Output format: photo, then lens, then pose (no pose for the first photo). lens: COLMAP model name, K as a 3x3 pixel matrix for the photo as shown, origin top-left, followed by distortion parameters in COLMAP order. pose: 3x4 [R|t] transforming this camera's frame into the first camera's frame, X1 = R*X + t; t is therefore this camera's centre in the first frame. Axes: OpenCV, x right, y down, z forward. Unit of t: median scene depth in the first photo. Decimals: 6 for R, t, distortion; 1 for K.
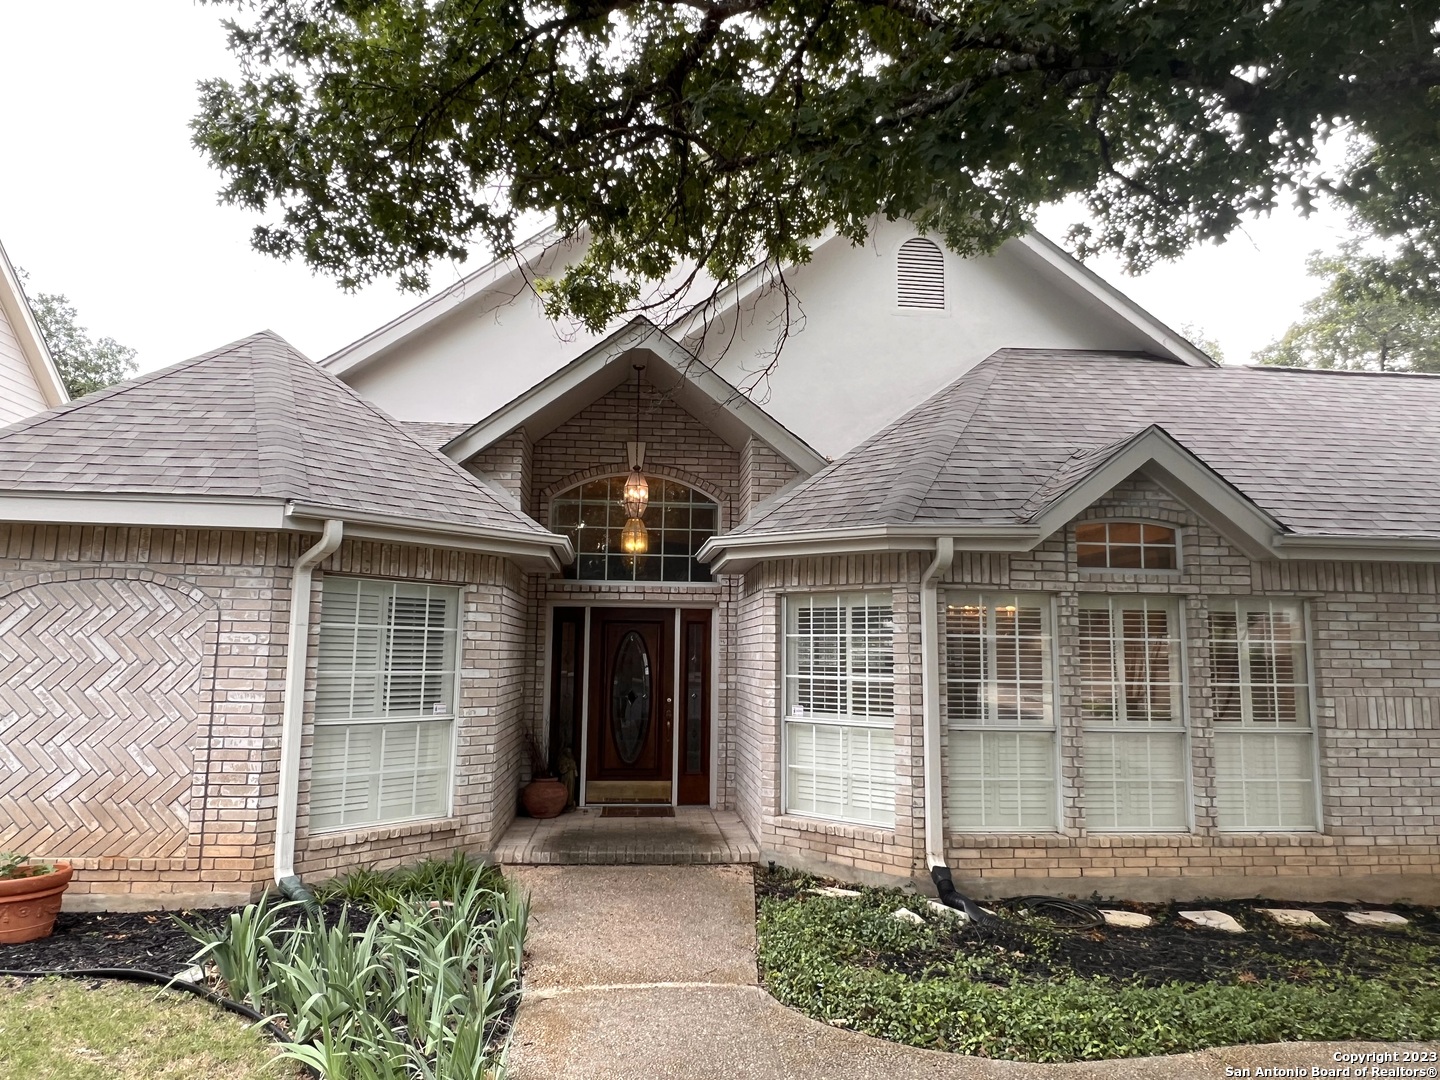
lens RADIAL K [[940.1, 0, 713.2], [0, 940.1, 546.0], [0, 0, 1]] dist [0.002922, -0.004742]
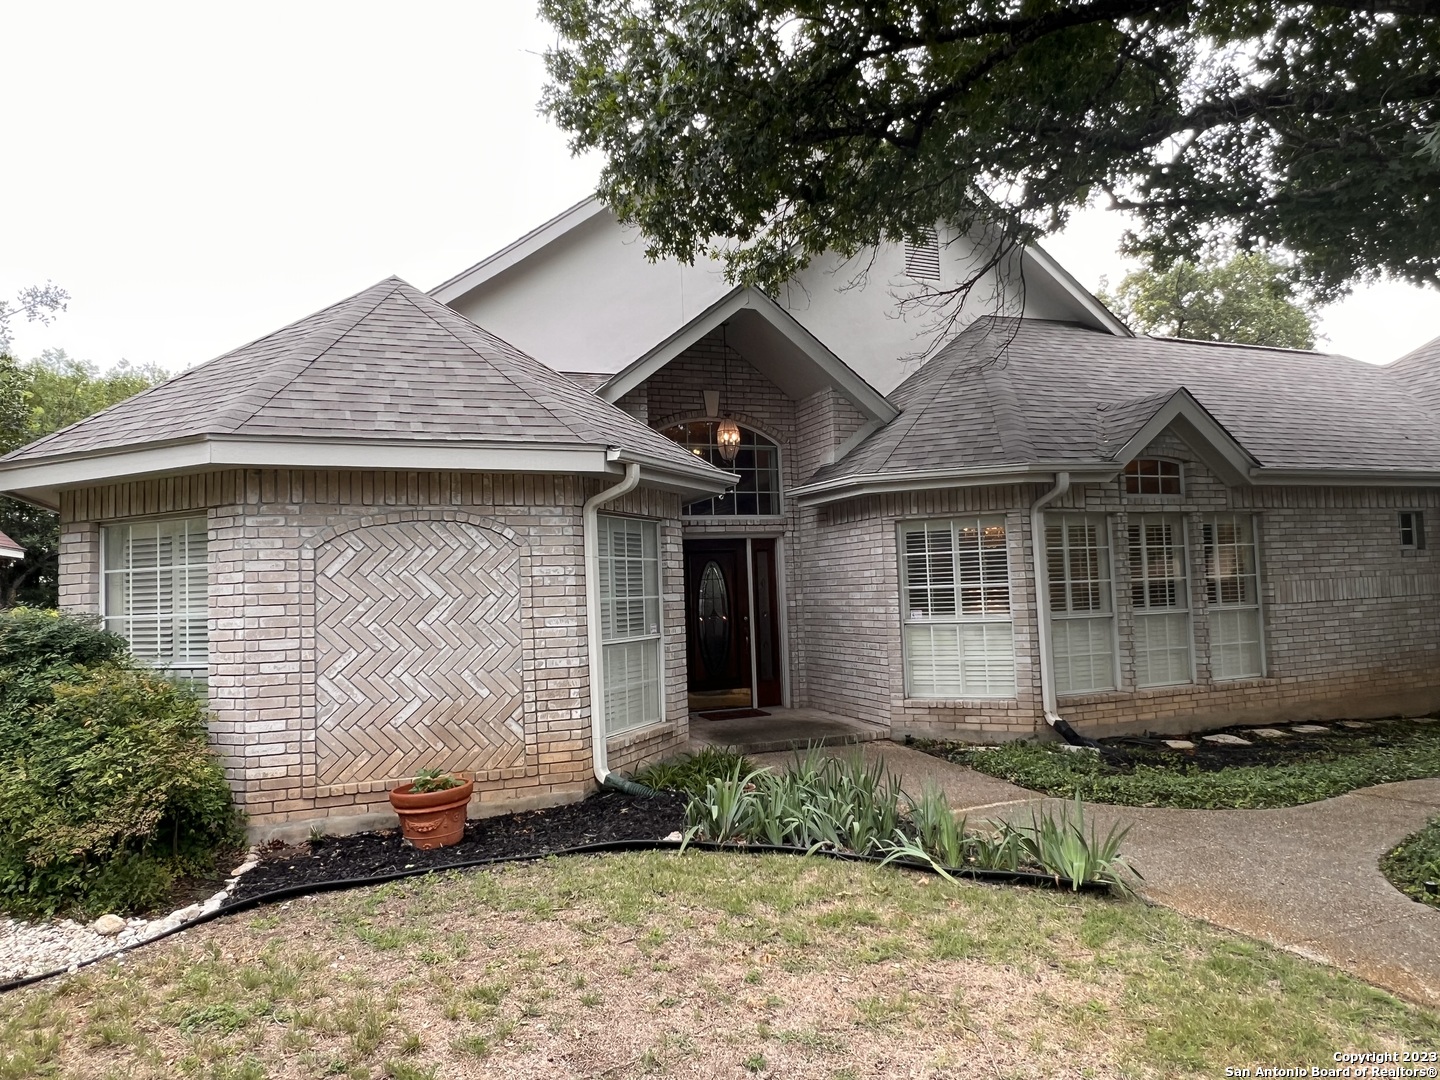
lens RADIAL K [[940.1, 0, 724.0], [0, 940.1, 540.9], [0, 0, 1]] dist [0.002922, -0.004742]
pose [[0.955799, -0.033682, 0.292086, -0.561001], [0.015916, 0.997887, 0.062989, -0.003875], [-0.293591, -0.055556, 0.954315, -0.110766]]
